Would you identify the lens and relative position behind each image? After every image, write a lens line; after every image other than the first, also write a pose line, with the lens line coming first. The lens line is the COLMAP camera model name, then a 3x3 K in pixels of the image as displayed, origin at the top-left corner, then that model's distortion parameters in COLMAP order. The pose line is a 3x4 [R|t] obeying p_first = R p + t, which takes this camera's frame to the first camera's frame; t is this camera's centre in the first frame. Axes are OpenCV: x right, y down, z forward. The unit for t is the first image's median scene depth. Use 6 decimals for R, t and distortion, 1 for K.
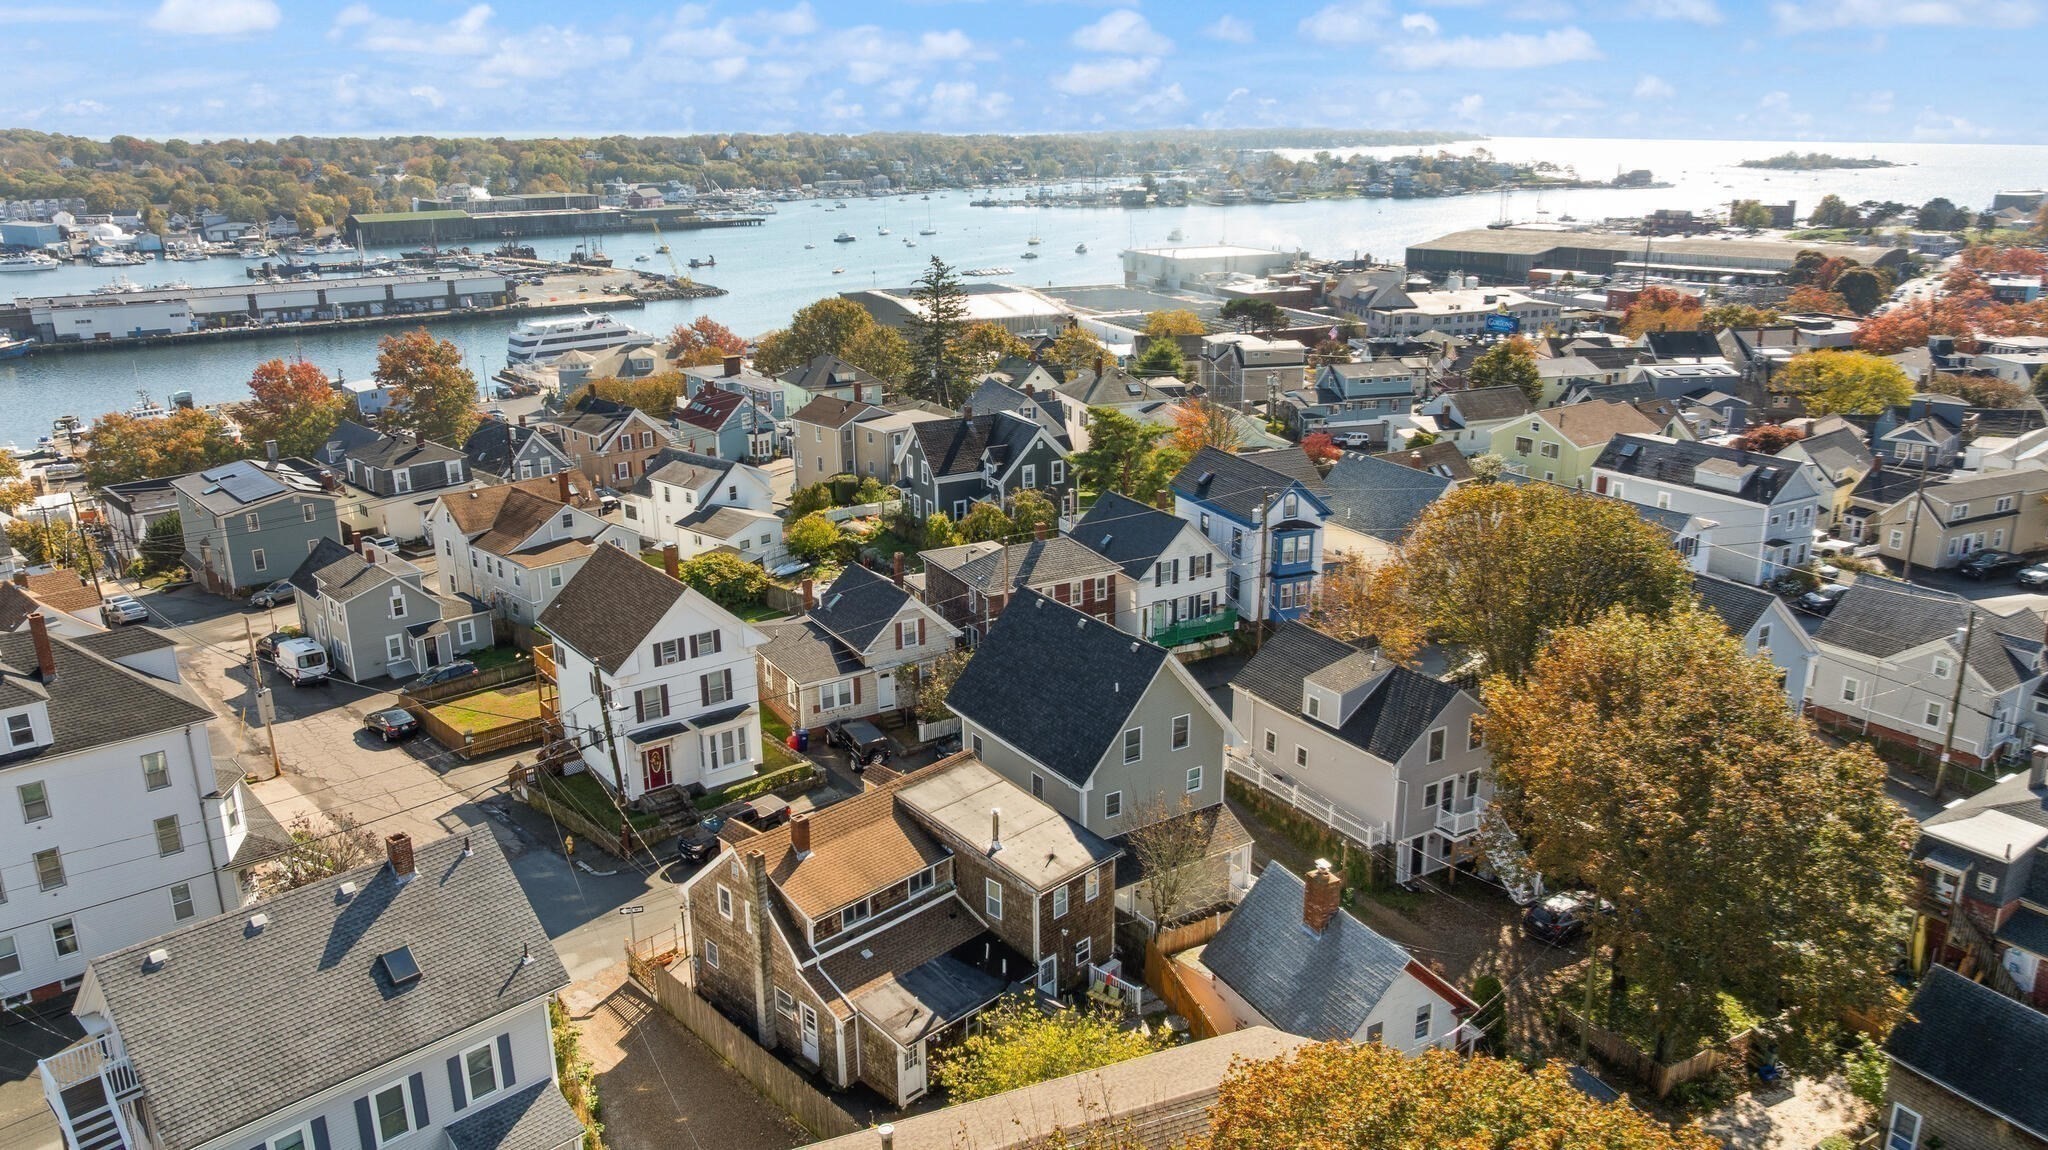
lens RADIAL K [[1461.5, 0, 1029.9], [0, 1461.5, 583.0], [0, 0, 1]] dist [-0.037233, 0.038350]
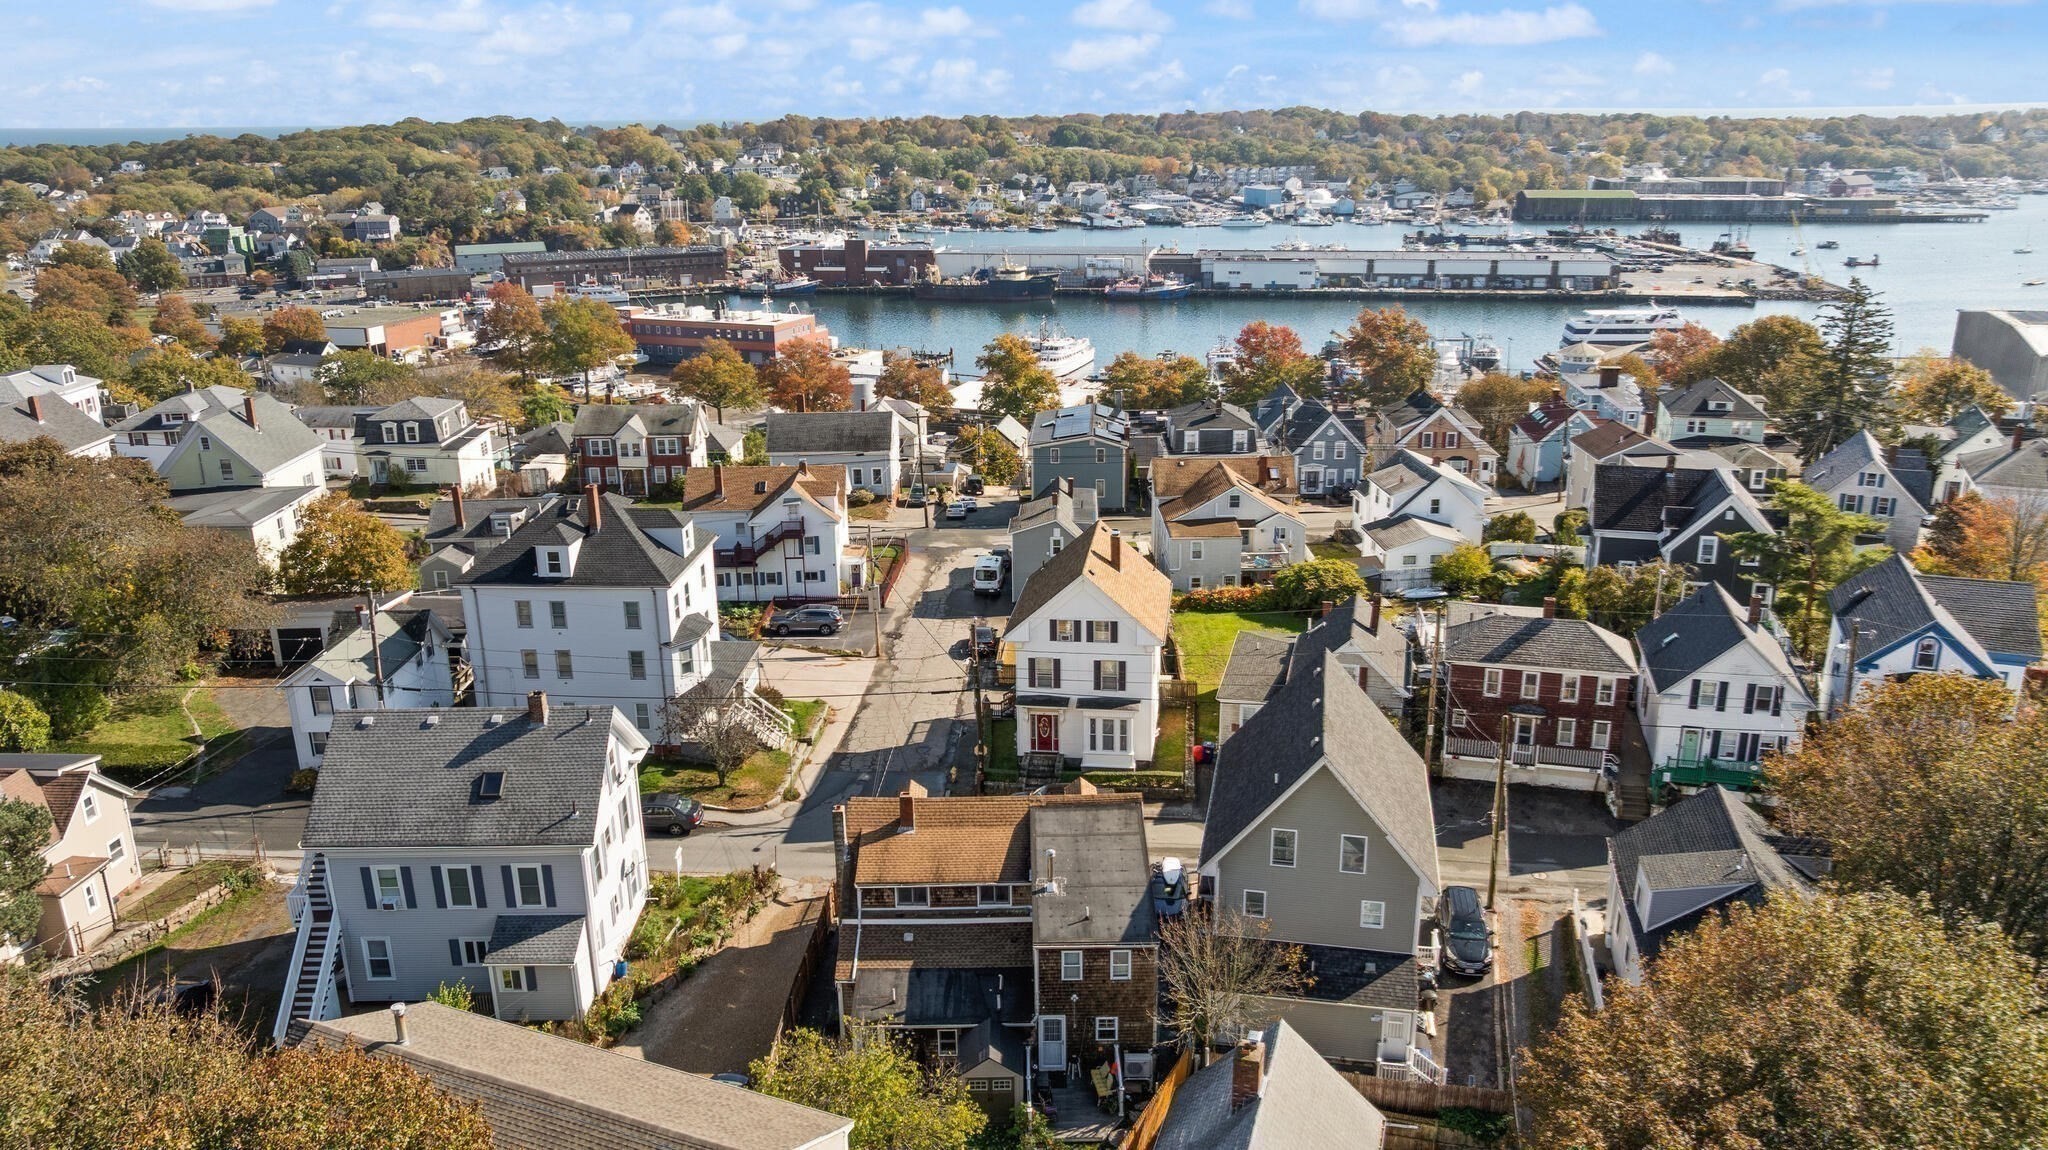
lens RADIAL K [[1461.5, 0, 1030.5], [0, 1461.5, 583.3], [0, 0, 1]] dist [-0.023781, 0.002837]
pose [[0.709732, 0.217332, -0.670110, 0.076594], [-0.207122, 0.973556, 0.096378, -0.014511], [0.673336, 0.070392, 0.735978, 0.034024]]
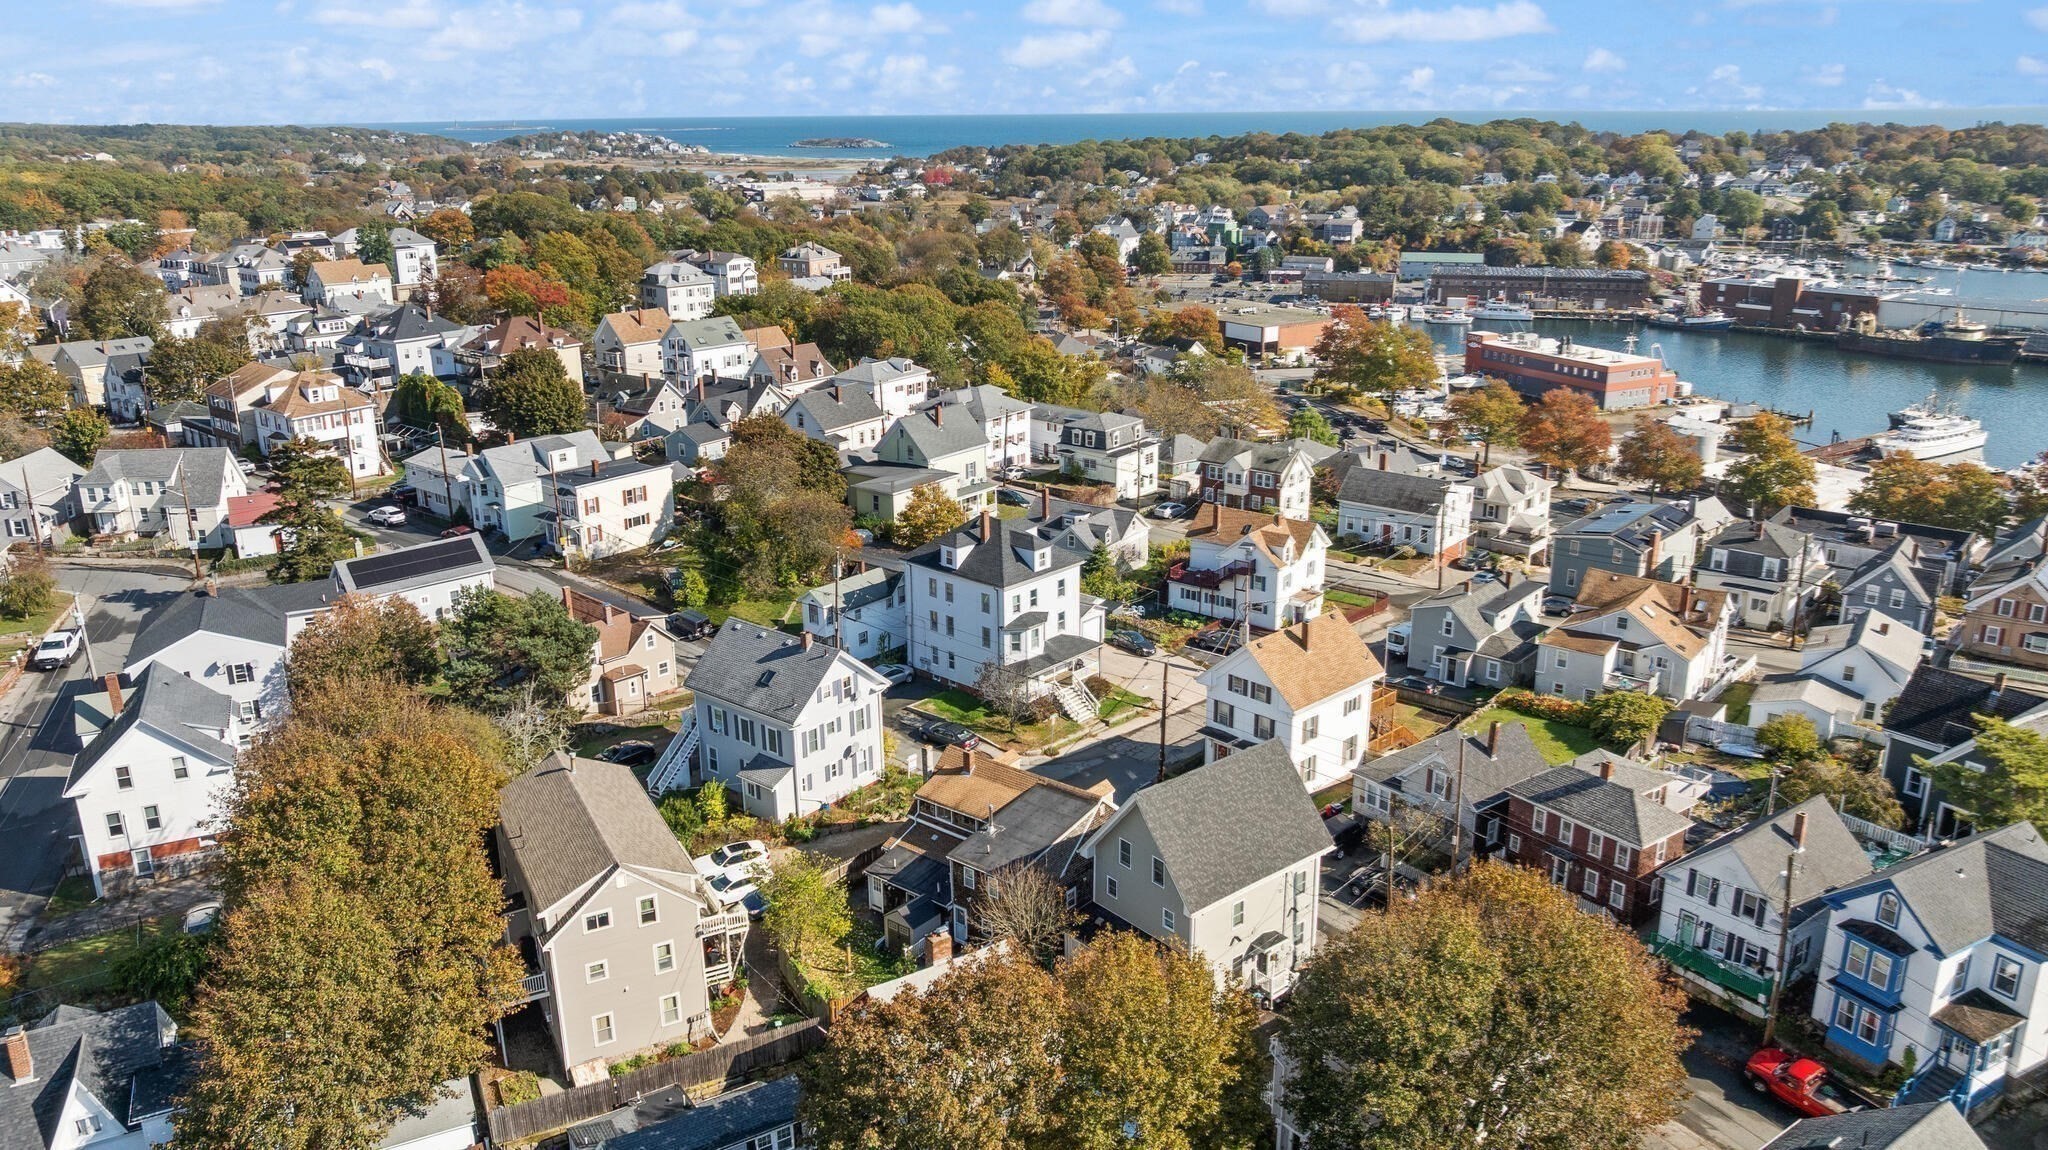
lens RADIAL K [[1461.5, 0, 1029.9], [0, 1461.5, 583.0], [0, 0, 1]] dist [-0.037233, 0.038350]
pose [[0.106897, 0.314877, -0.943094, 0.173260], [-0.294105, 0.916096, 0.272527, -0.062126], [0.949776, 0.248236, 0.190535, 0.091607]]
